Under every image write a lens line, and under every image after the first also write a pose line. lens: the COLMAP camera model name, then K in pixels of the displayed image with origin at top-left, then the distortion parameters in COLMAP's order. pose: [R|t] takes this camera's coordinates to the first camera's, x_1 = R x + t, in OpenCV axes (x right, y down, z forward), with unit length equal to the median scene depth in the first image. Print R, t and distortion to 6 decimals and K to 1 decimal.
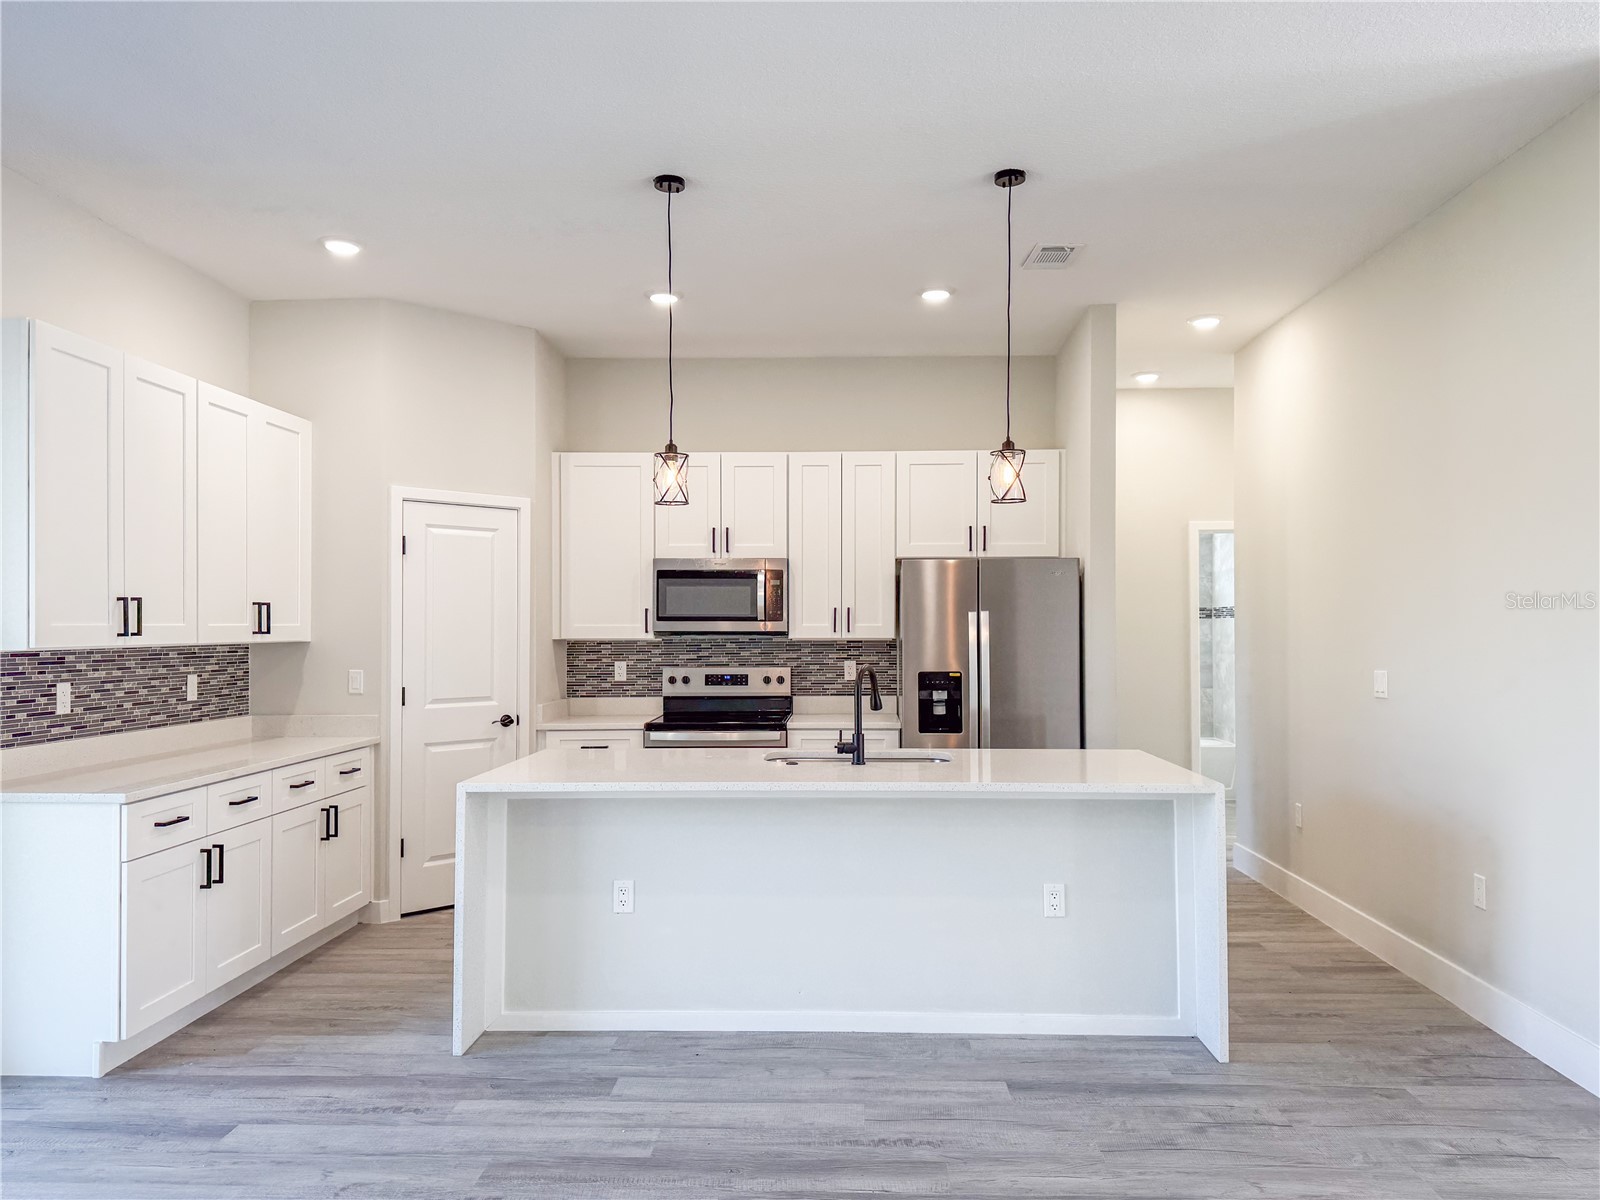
lens RADIAL K [[1134.6, 0, 801.0], [0, 1134.6, 610.2], [0, 0, 1]] dist [0.078960, -0.106226]
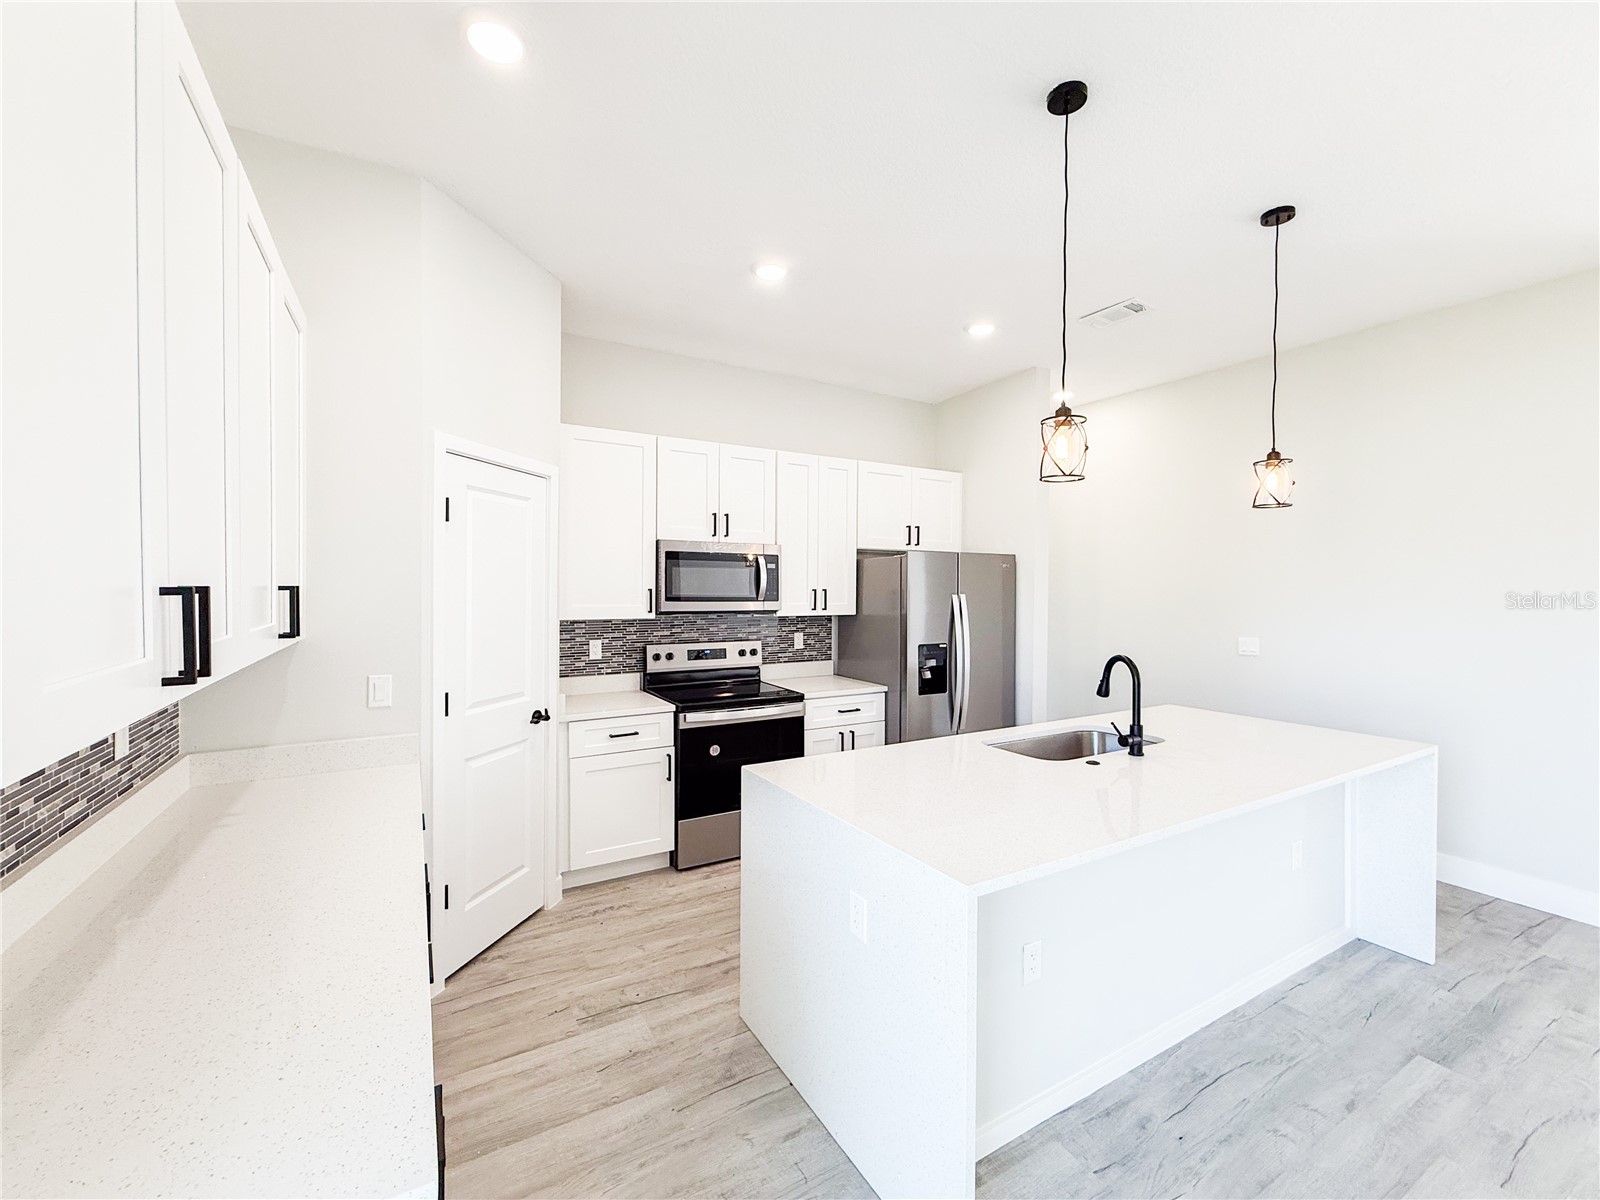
lens RADIAL K [[650.1, 0, 792.5], [0, 650.1, 598.2], [0, 0, 1]] dist [-0.000453, 0.000217]
pose [[0.838568, -0.003334, 0.544787, -0.345114], [-0.013718, 0.999535, 0.027233, -0.010485], [-0.544625, -0.030310, 0.838132, 0.449406]]
